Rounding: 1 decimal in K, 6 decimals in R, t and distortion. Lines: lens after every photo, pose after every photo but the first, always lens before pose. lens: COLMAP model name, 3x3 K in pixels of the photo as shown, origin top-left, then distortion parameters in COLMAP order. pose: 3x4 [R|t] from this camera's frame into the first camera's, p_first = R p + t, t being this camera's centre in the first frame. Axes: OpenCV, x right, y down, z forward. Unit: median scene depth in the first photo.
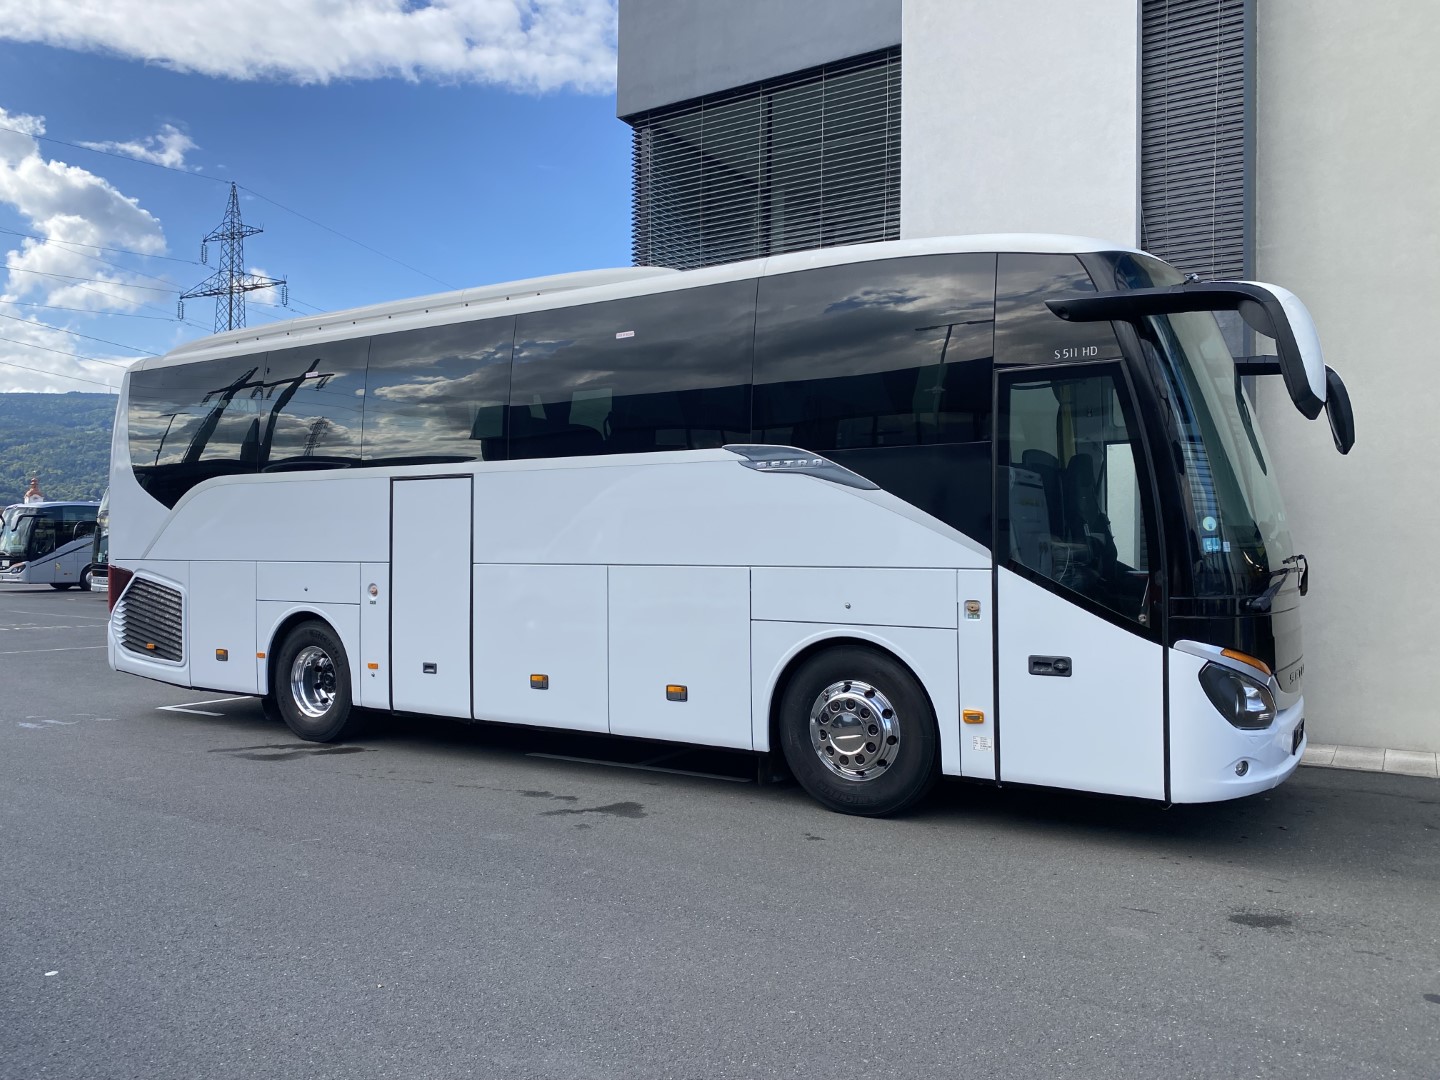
lens RADIAL K [[1082.8, 0, 707.4], [0, 1082.8, 544.8], [0, 0, 1]] dist [0.041658, -0.044669]
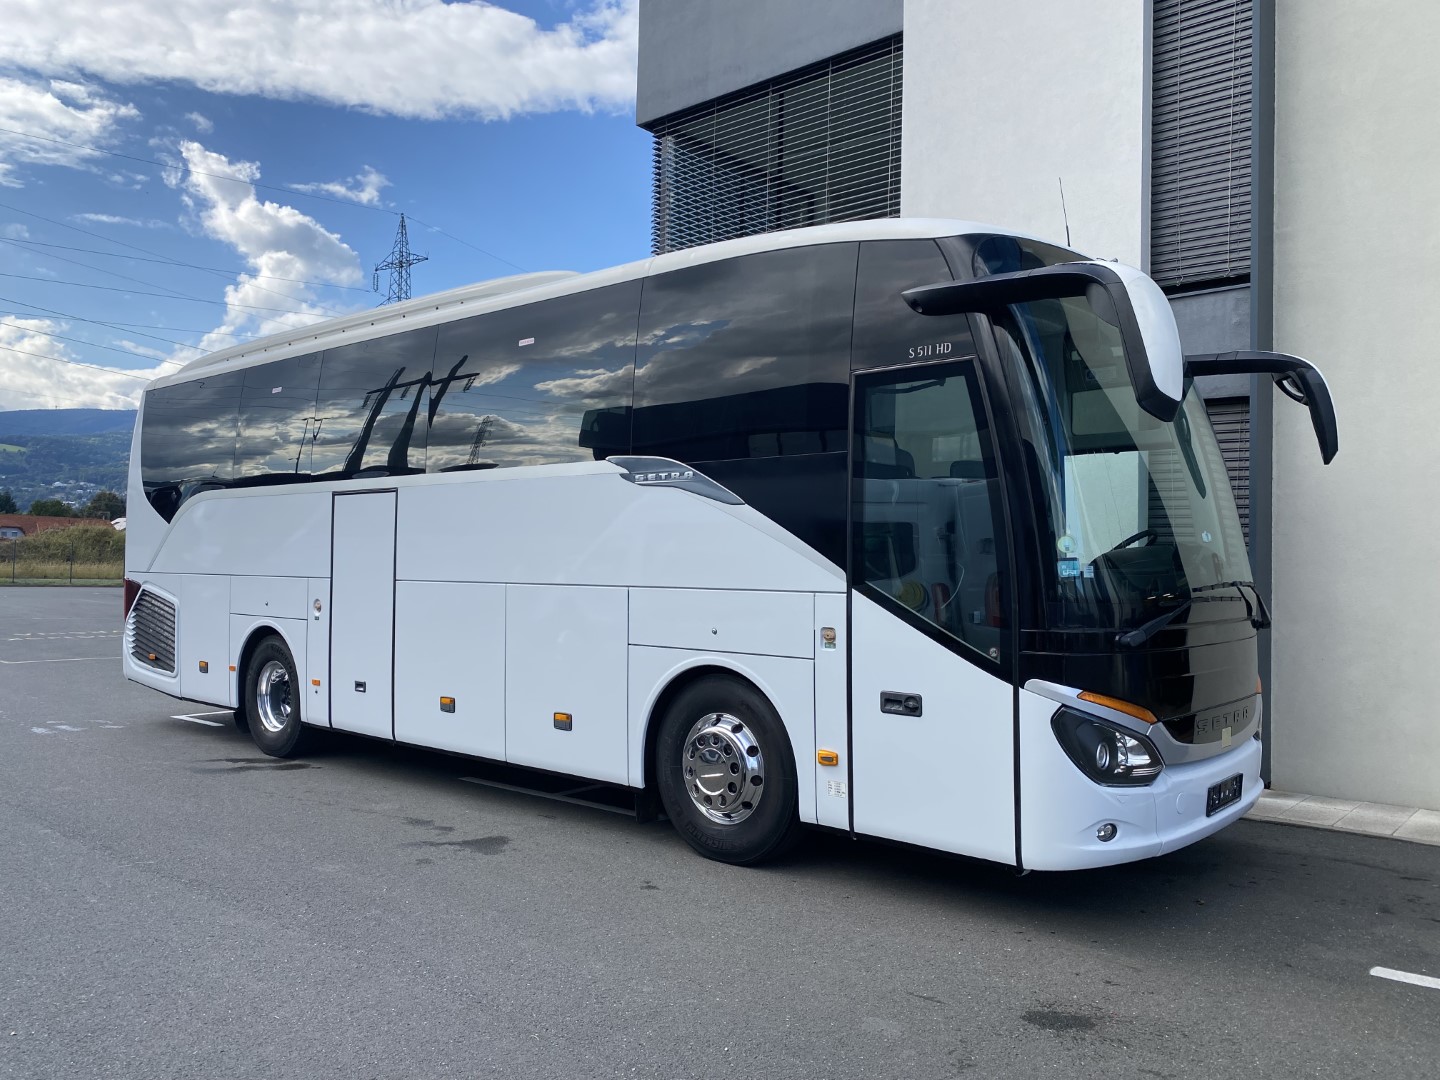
lens RADIAL K [[1082.8, 0, 717.5], [0, 1082.8, 541.0], [0, 0, 1]] dist [0.041658, -0.044669]
pose [[0.989245, 0.005855, -0.146149, 0.212440], [-0.008562, 0.999803, -0.017896, -0.002963], [0.146015, 0.018955, 0.989101, 0.075402]]
